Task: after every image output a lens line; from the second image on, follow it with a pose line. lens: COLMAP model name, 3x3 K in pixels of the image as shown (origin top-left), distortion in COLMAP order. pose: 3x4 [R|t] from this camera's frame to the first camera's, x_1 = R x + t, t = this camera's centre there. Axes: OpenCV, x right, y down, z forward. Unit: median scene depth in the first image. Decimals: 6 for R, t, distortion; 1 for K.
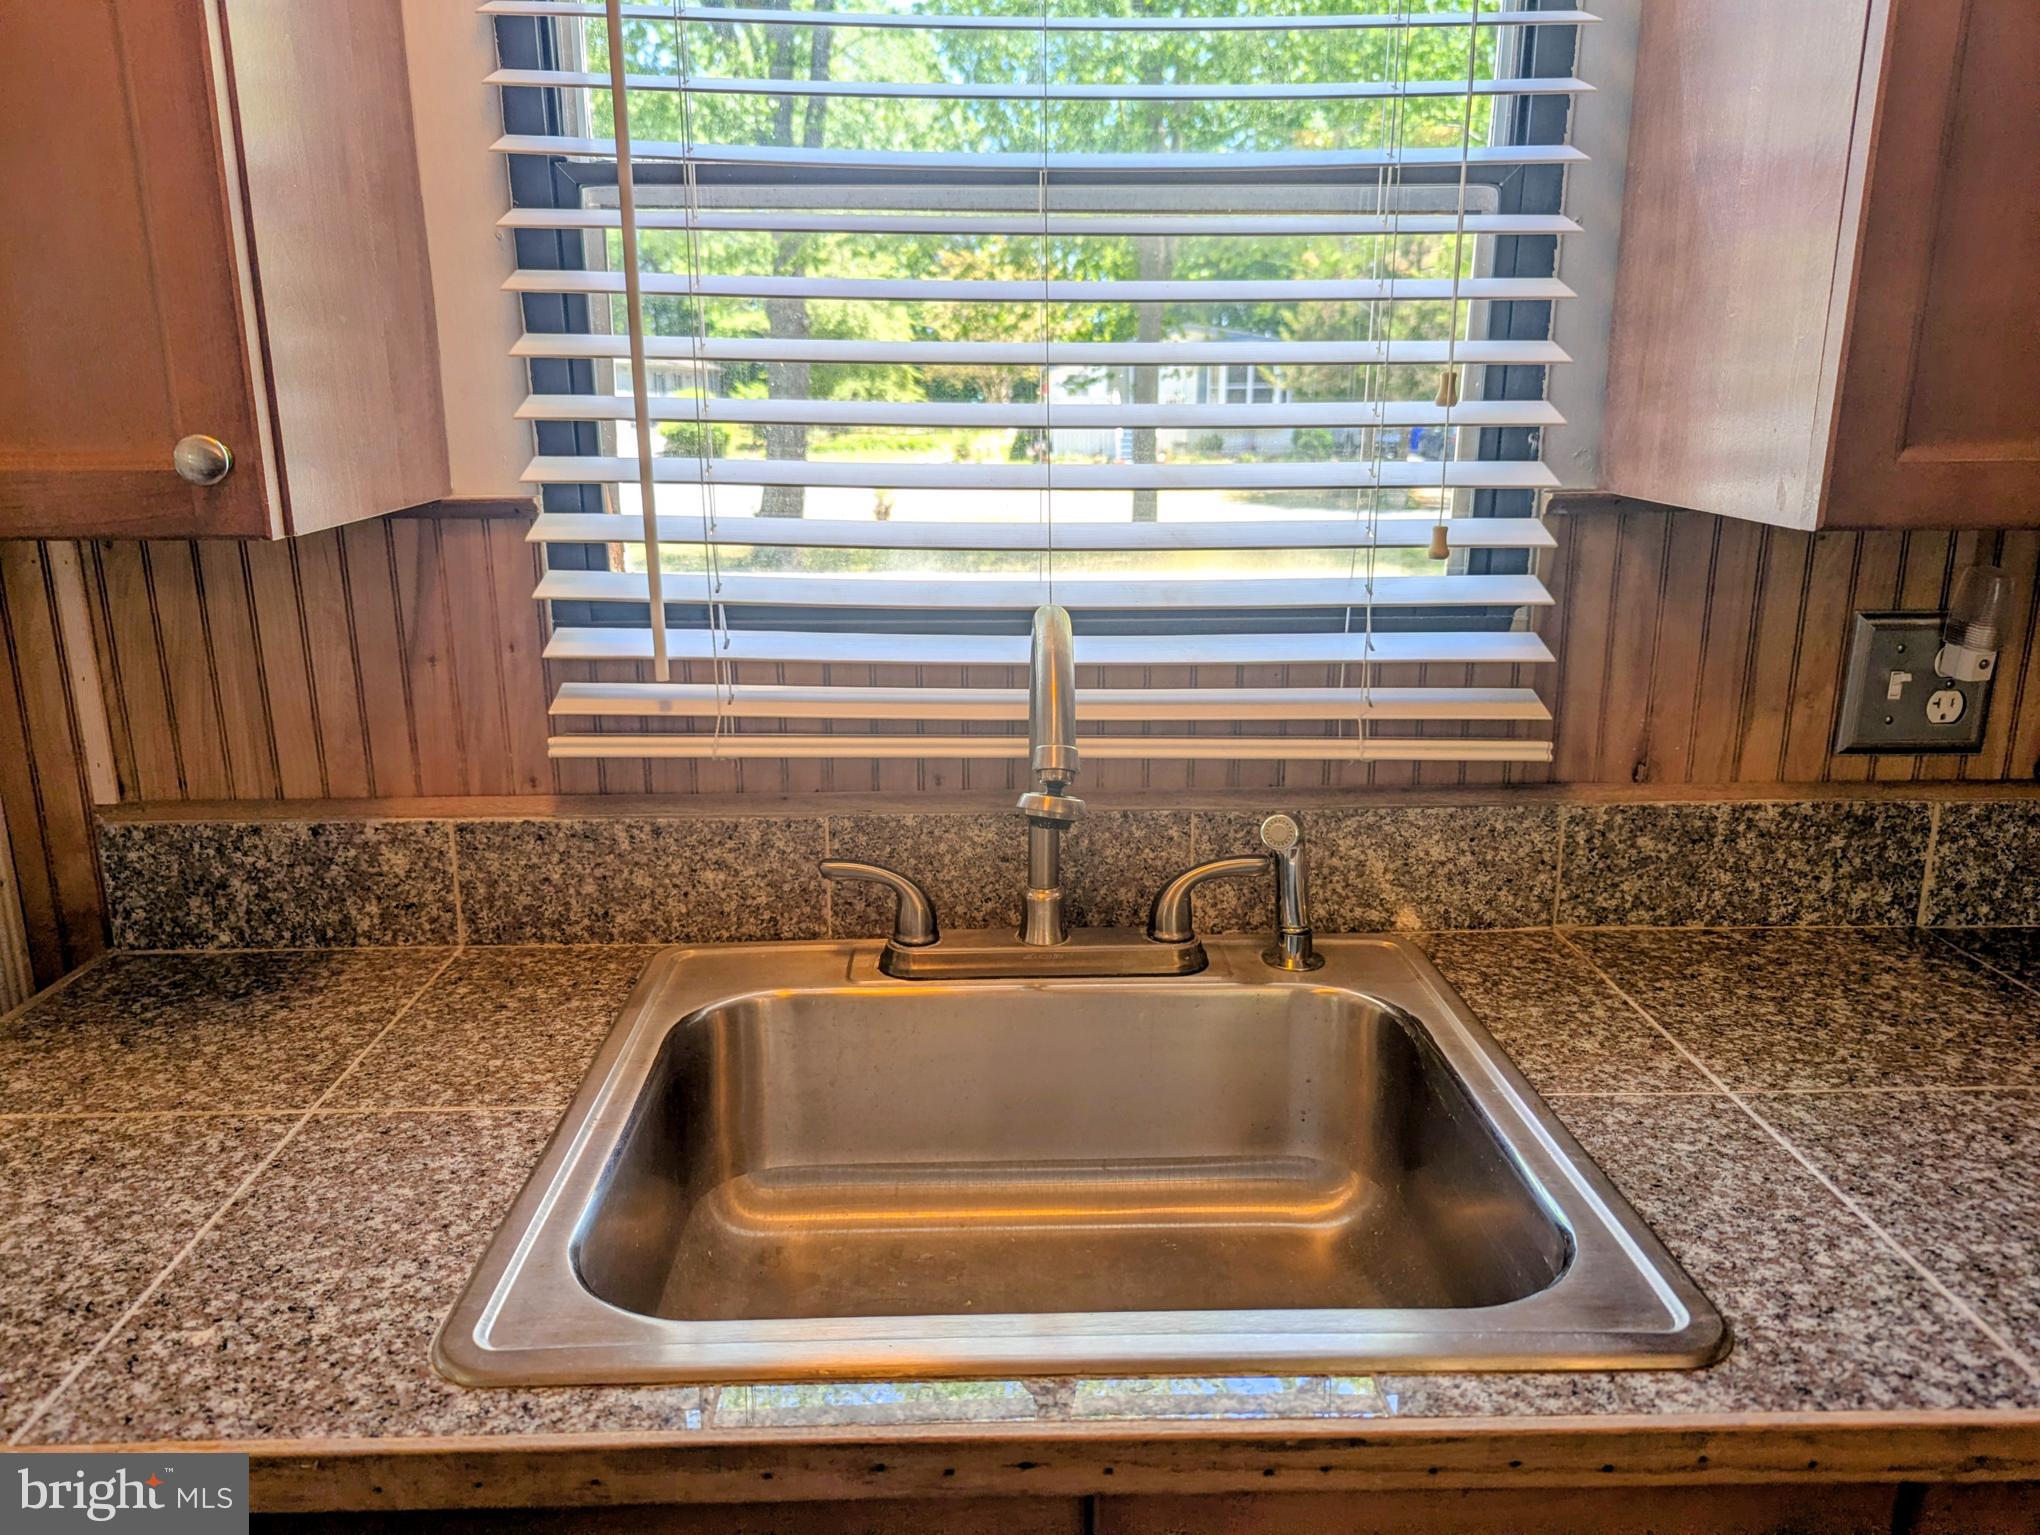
lens RADIAL K [[1429.3, 0, 1013.6], [0, 1429.3, 754.0], [0, 0, 1]] dist [0.070241, -0.066825]
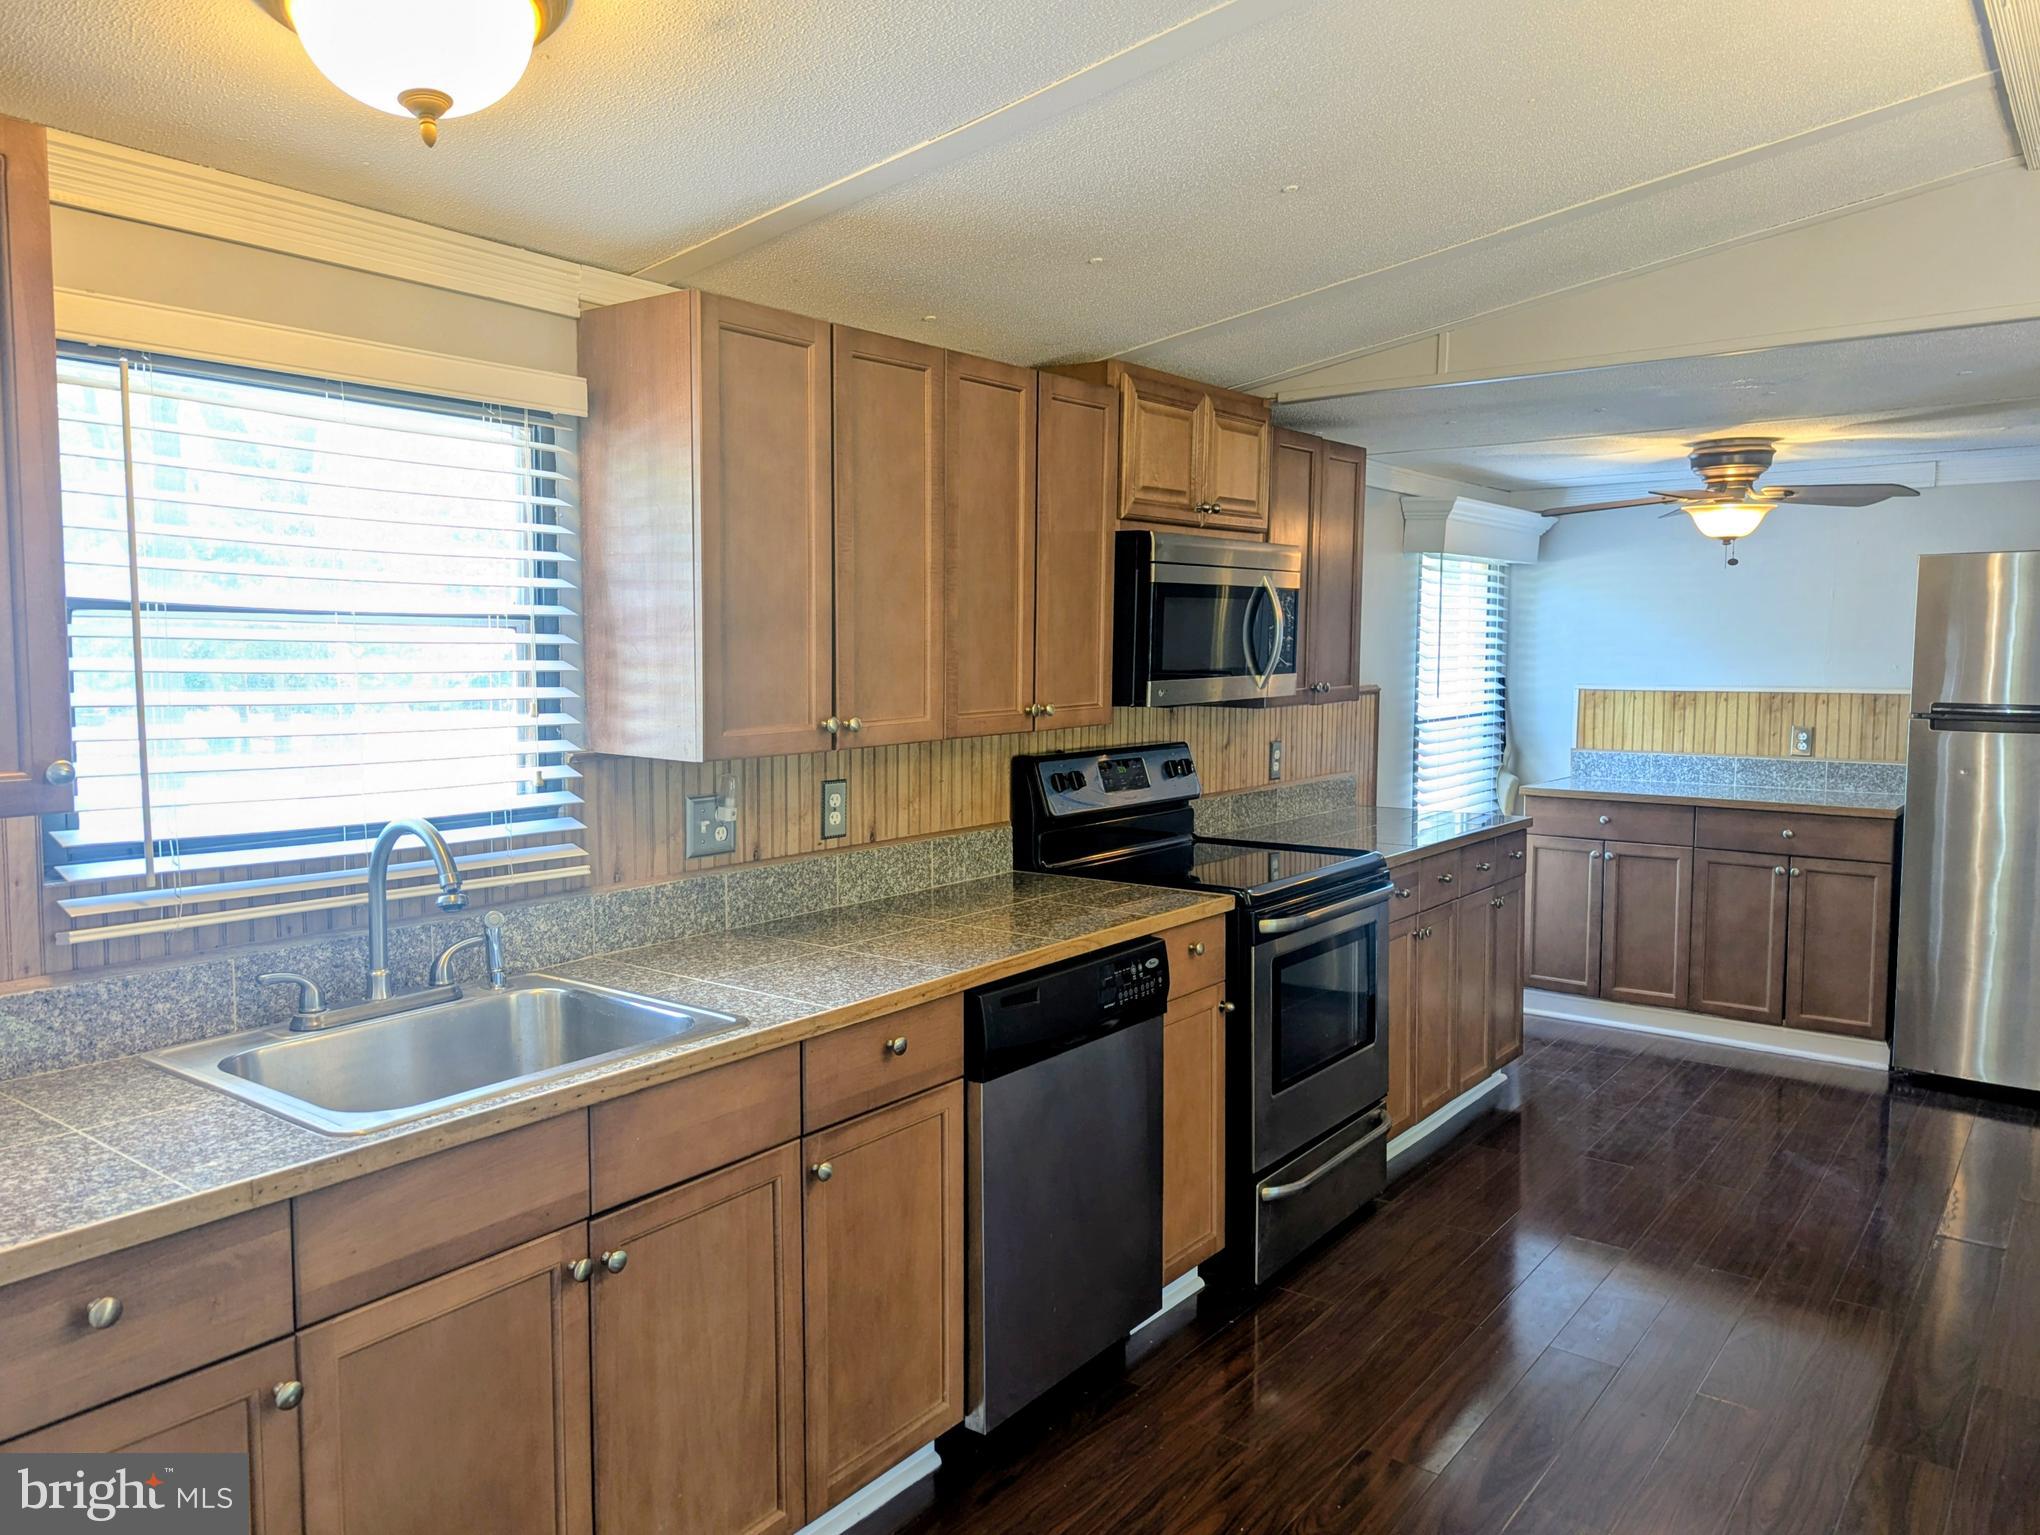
lens RADIAL K [[1429.3, 0, 1013.6], [0, 1429.3, 754.0], [0, 0, 1]] dist [0.070241, -0.066825]
pose [[0.621490, -0.055177, 0.781477, -0.900131], [0.187135, 0.979096, -0.079693, 0.118276], [-0.760744, 0.195770, 0.618824, -0.849435]]
